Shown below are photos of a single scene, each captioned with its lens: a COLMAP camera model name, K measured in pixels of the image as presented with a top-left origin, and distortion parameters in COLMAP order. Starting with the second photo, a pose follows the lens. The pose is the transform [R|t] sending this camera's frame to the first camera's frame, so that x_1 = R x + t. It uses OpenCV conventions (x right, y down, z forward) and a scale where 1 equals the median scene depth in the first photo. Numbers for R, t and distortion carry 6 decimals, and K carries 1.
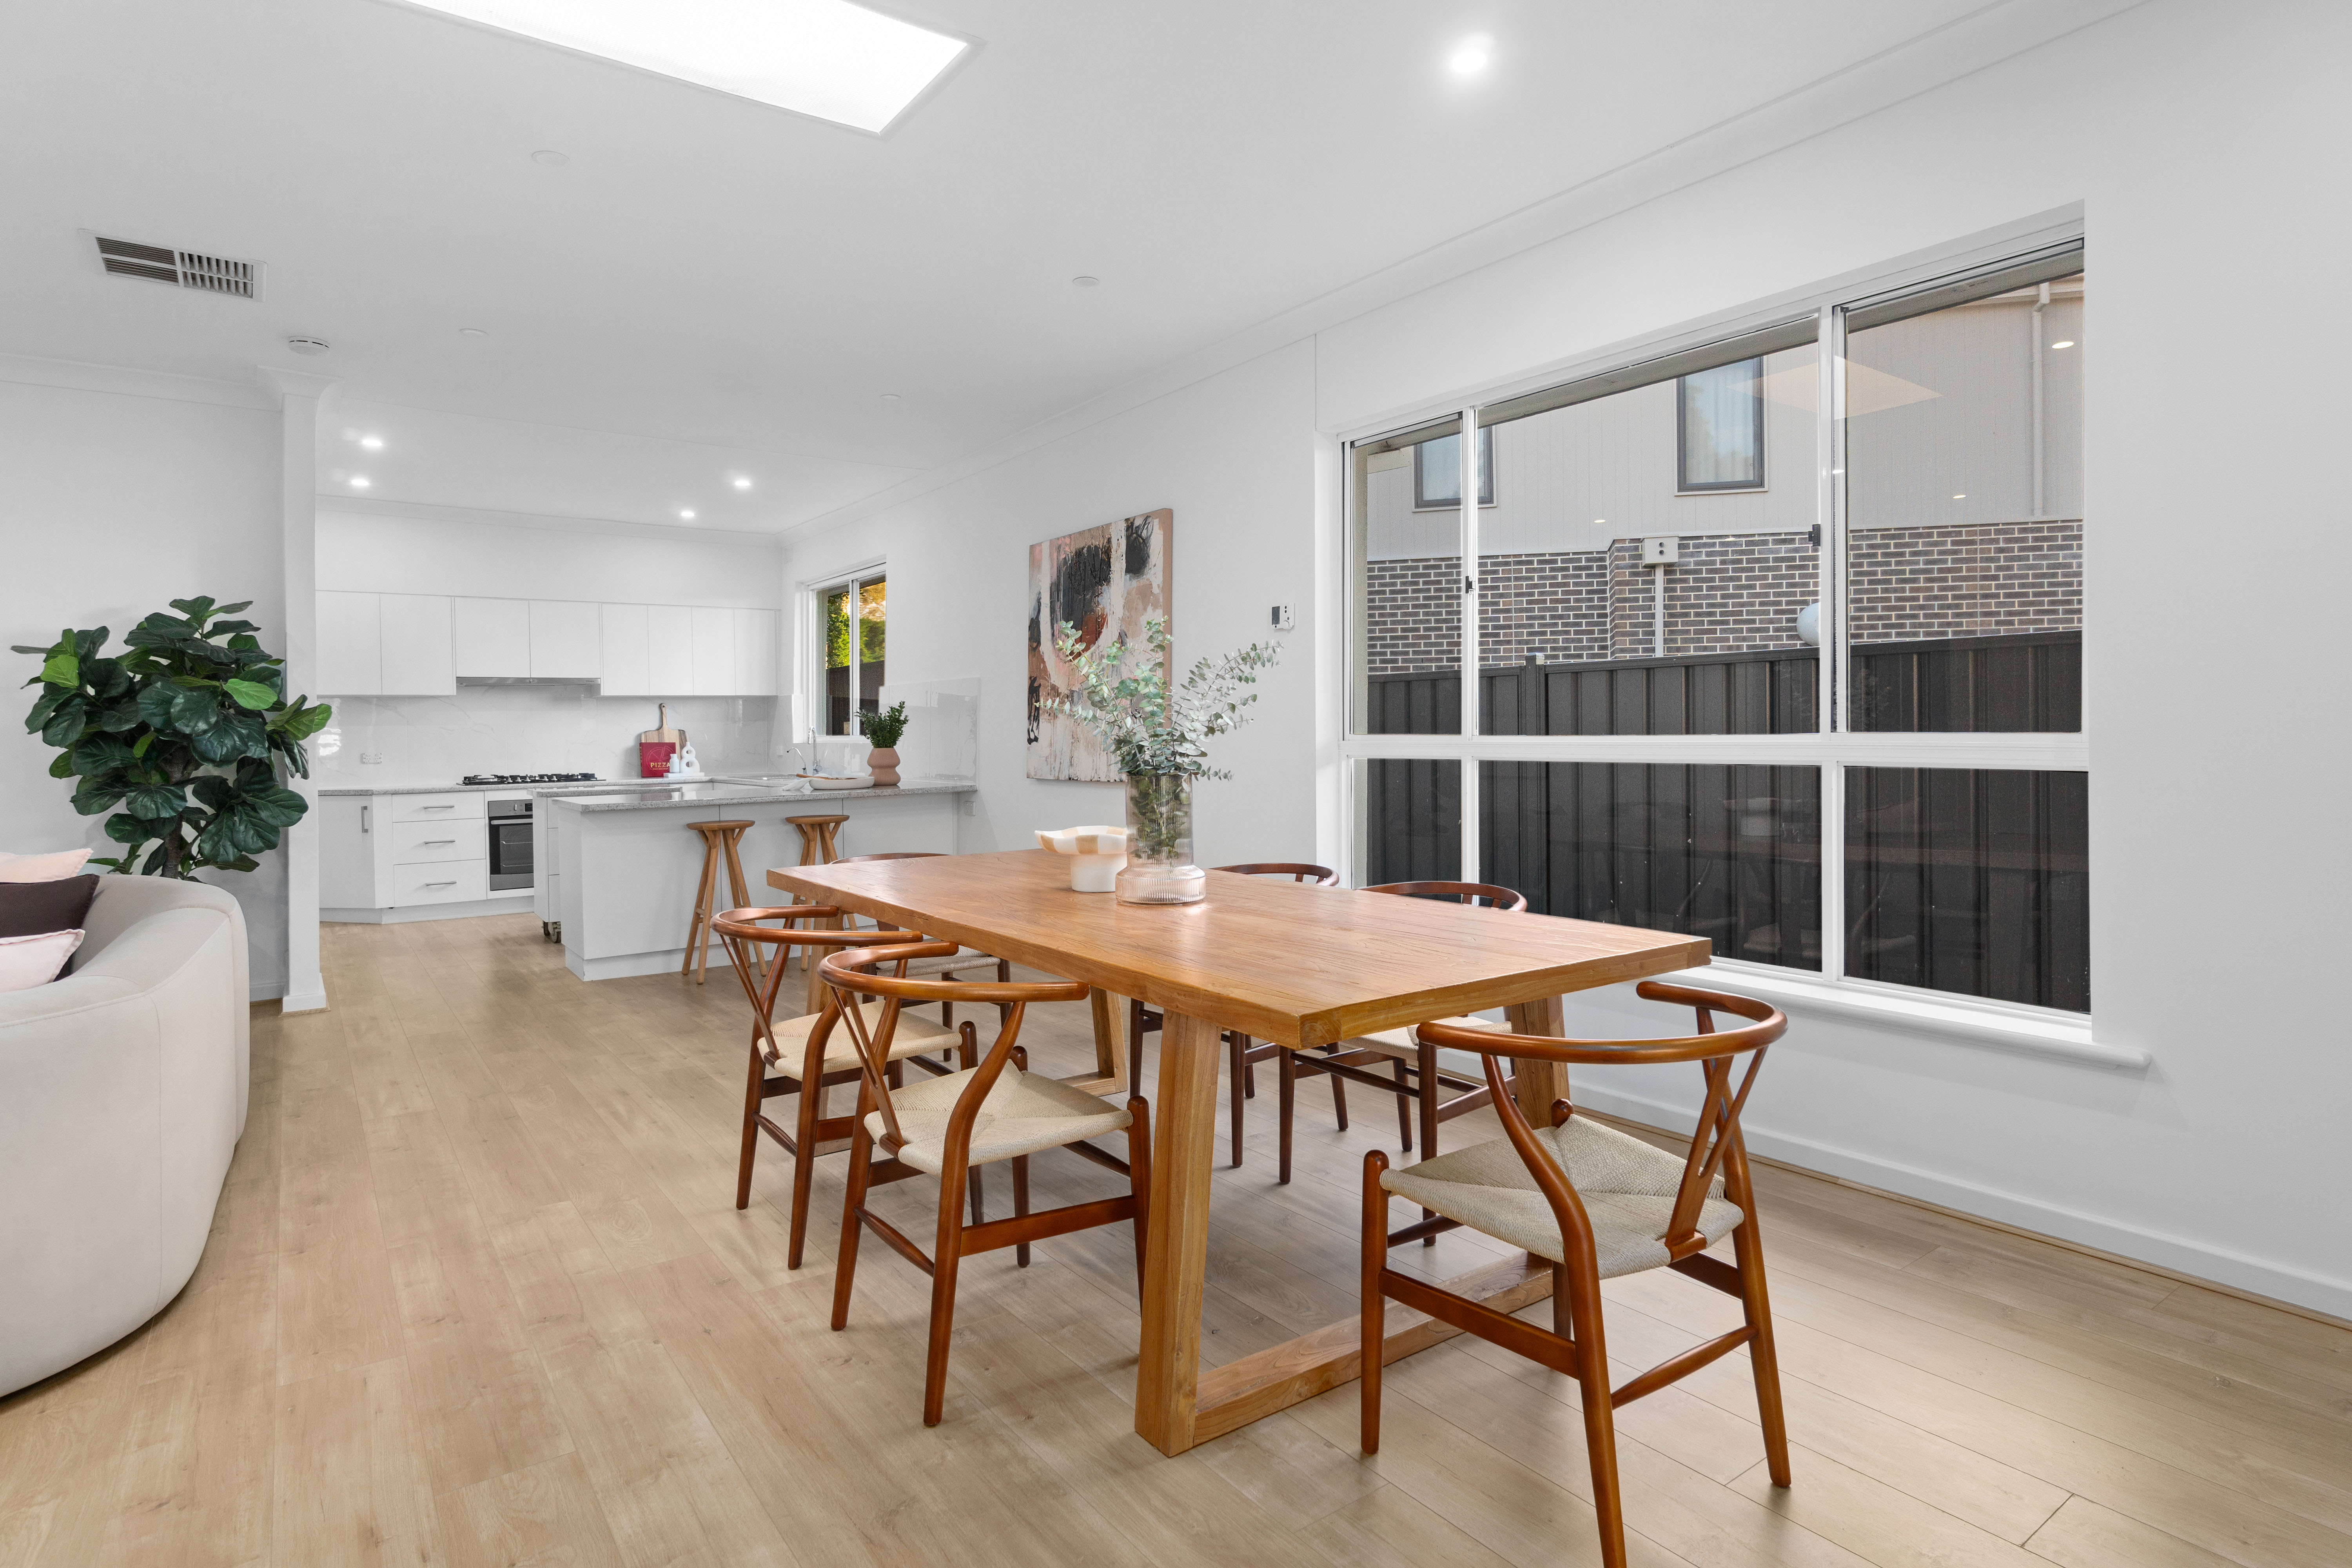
lens RADIAL K [[1215.3, 0, 1172.6], [0, 1215.3, 742.8], [0, 0, 1]] dist [-0.003405, 0.001187]
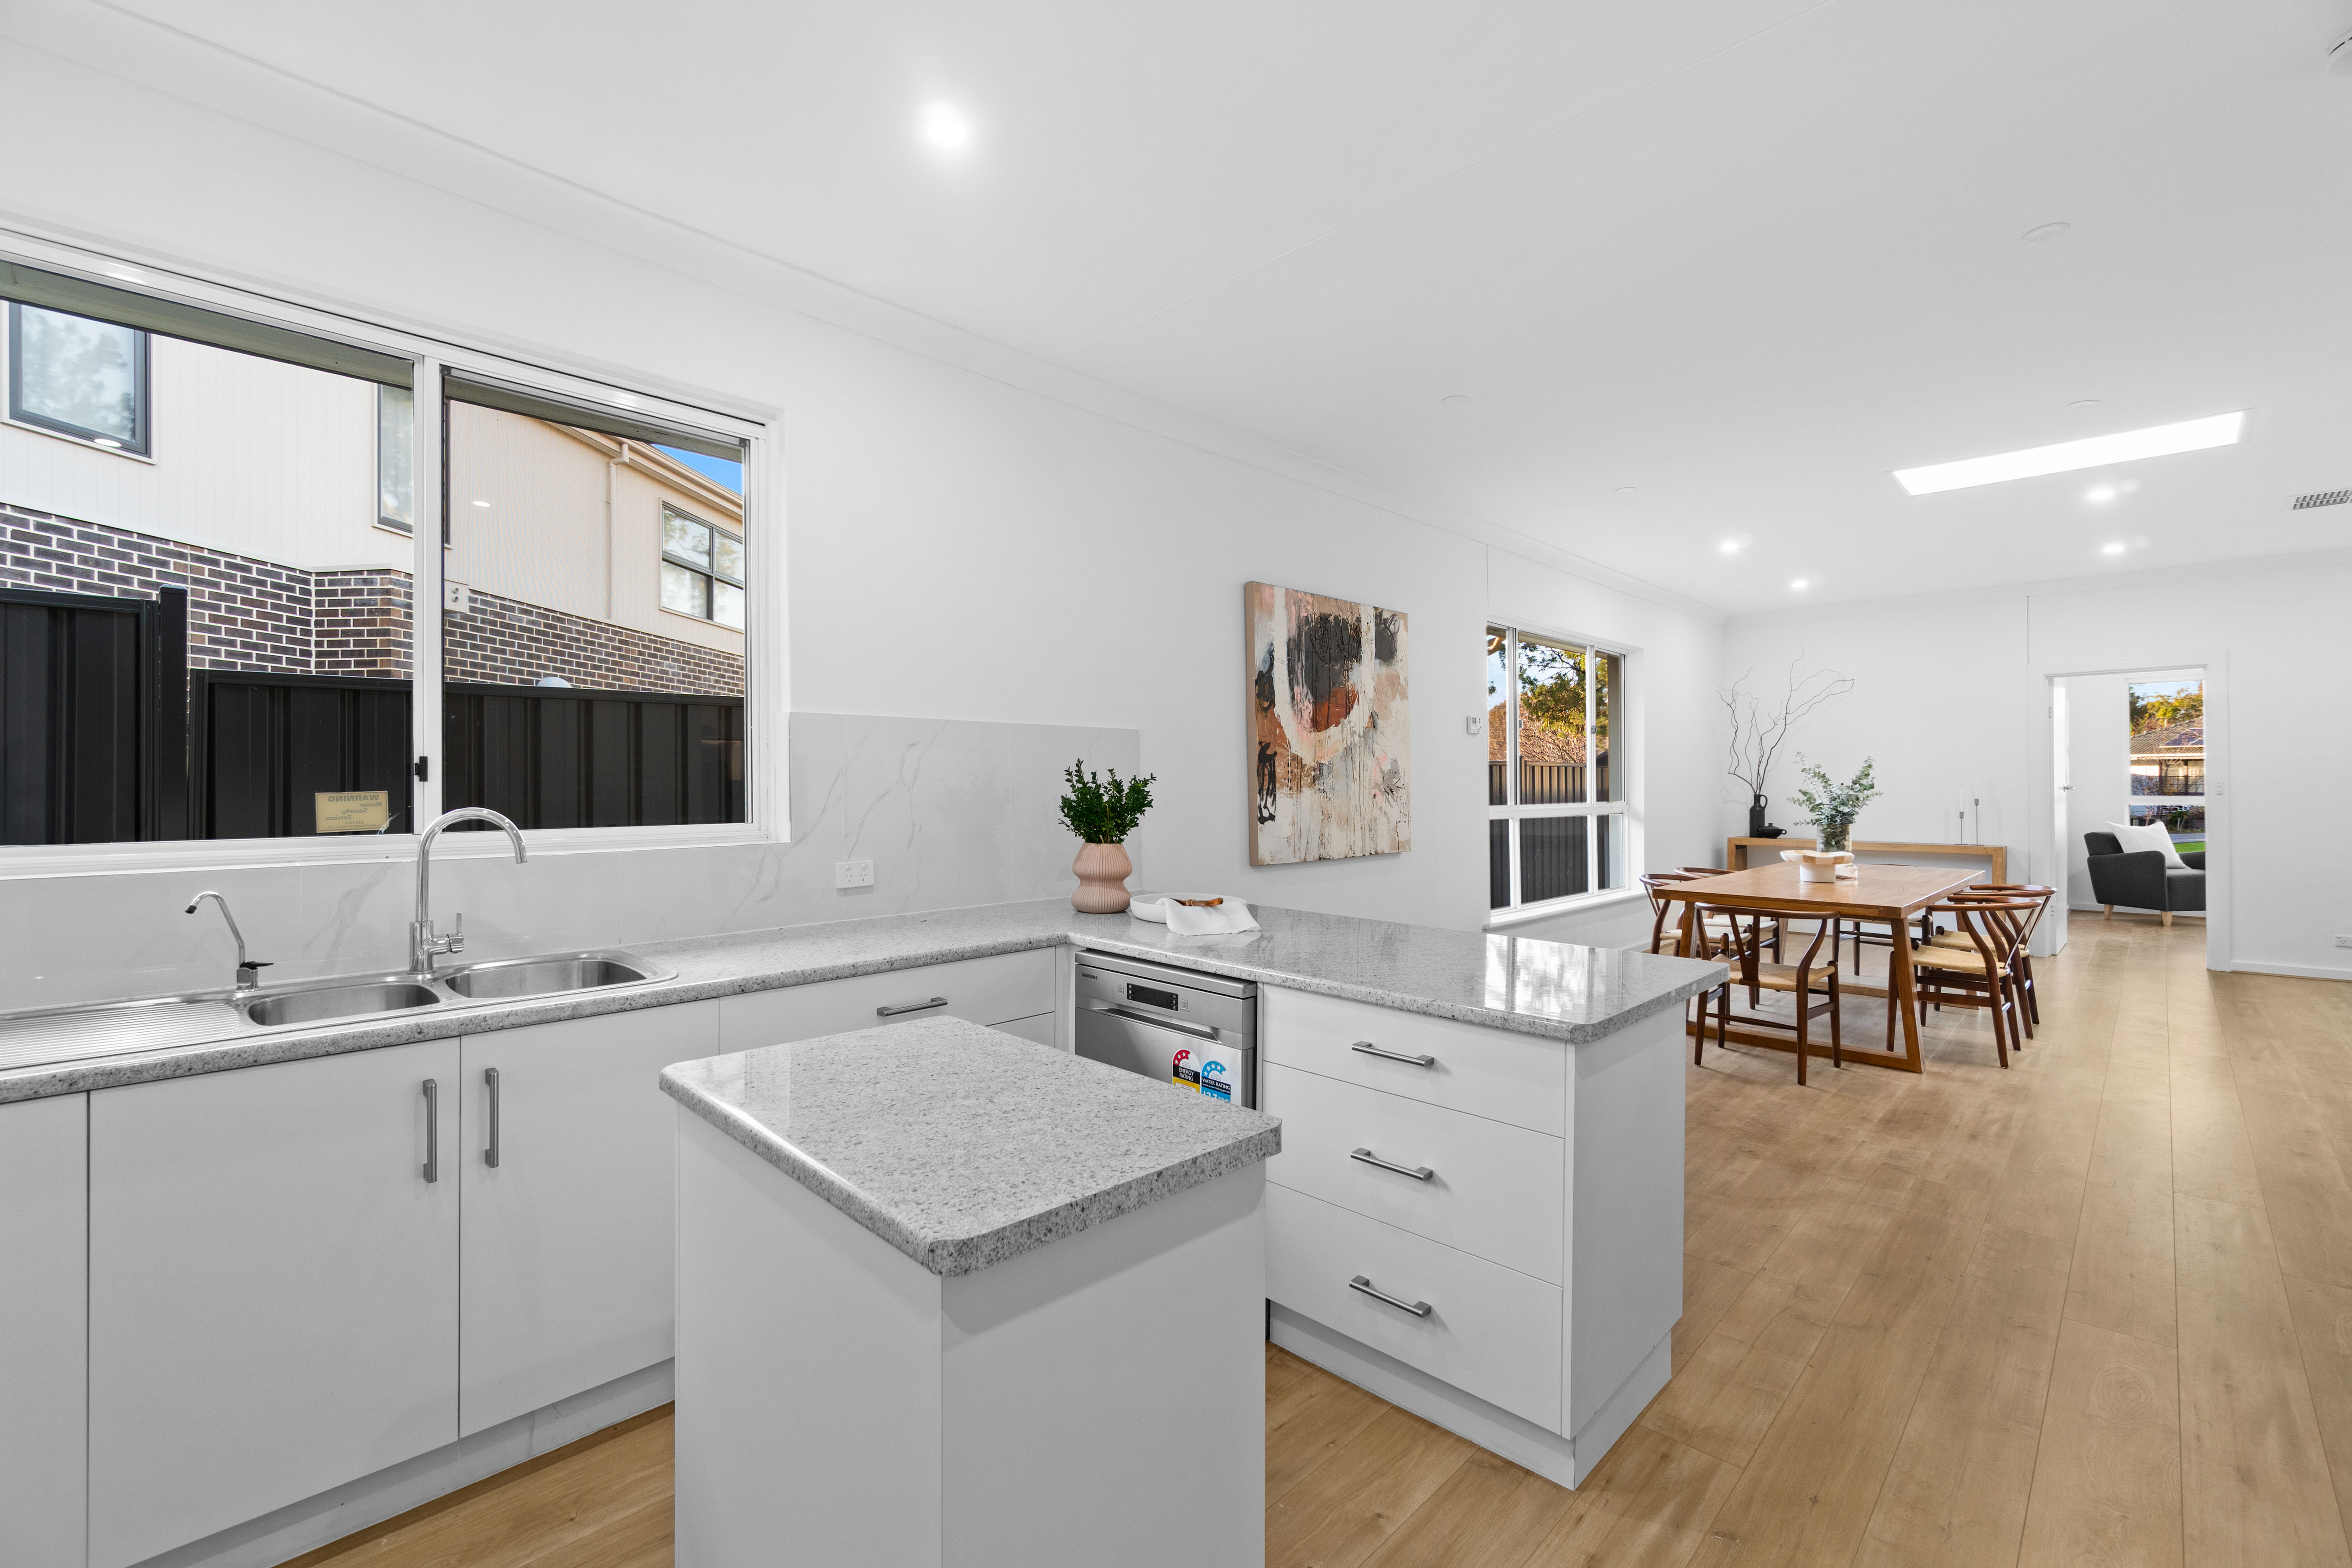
lens RADIAL K [[1014.4, 0, 1168.2], [0, 1014.4, 772.2], [0, 0, 1]] dist [-0.006541, 0.001899]
pose [[-0.163959, 0.018729, 0.986289, -1.045909], [0.008116, 0.999812, -0.017637, -0.029482], [-0.986434, 0.005112, -0.164080, 1.568820]]
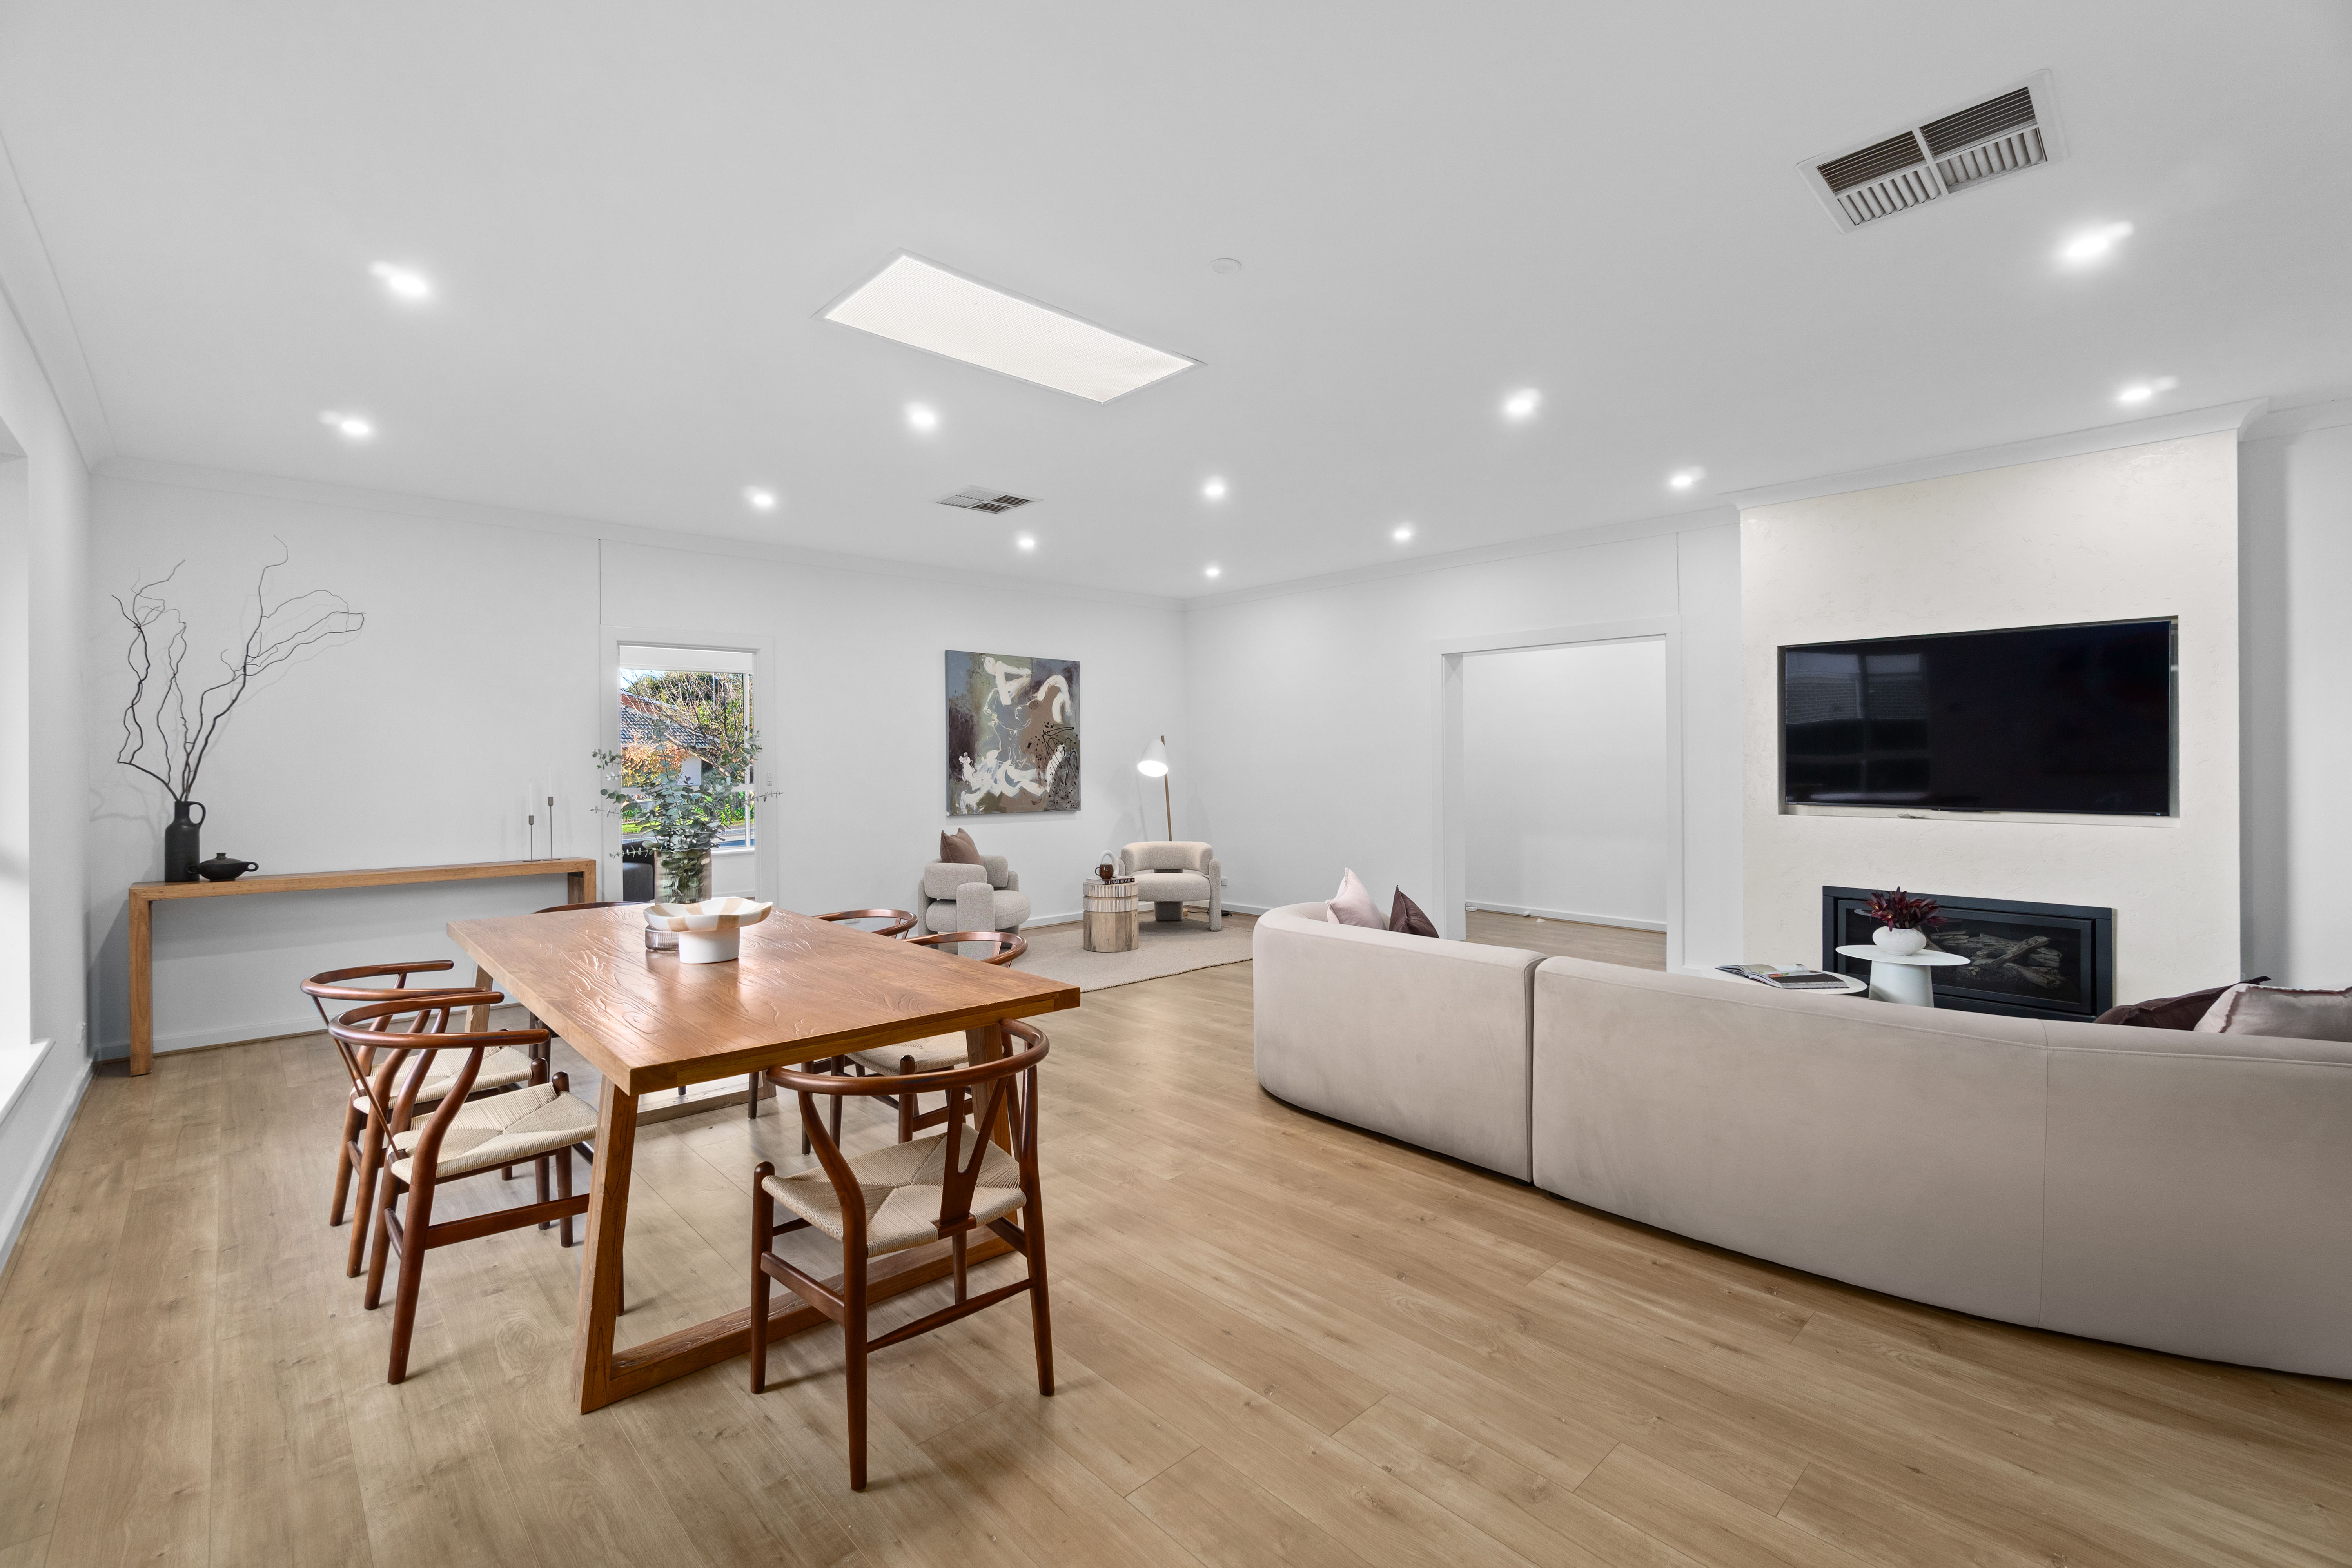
lens RADIAL K [[1014.4, 0, 1181.5], [0, 1014.4, 762.6], [0, 0, 1]] dist [-0.006541, 0.001899]
pose [[-0.991876, 0.016965, -0.126072, -0.246938], [0.016604, 0.999854, 0.003910, -0.038337], [0.126120, 0.001785, -0.992013, 1.307901]]
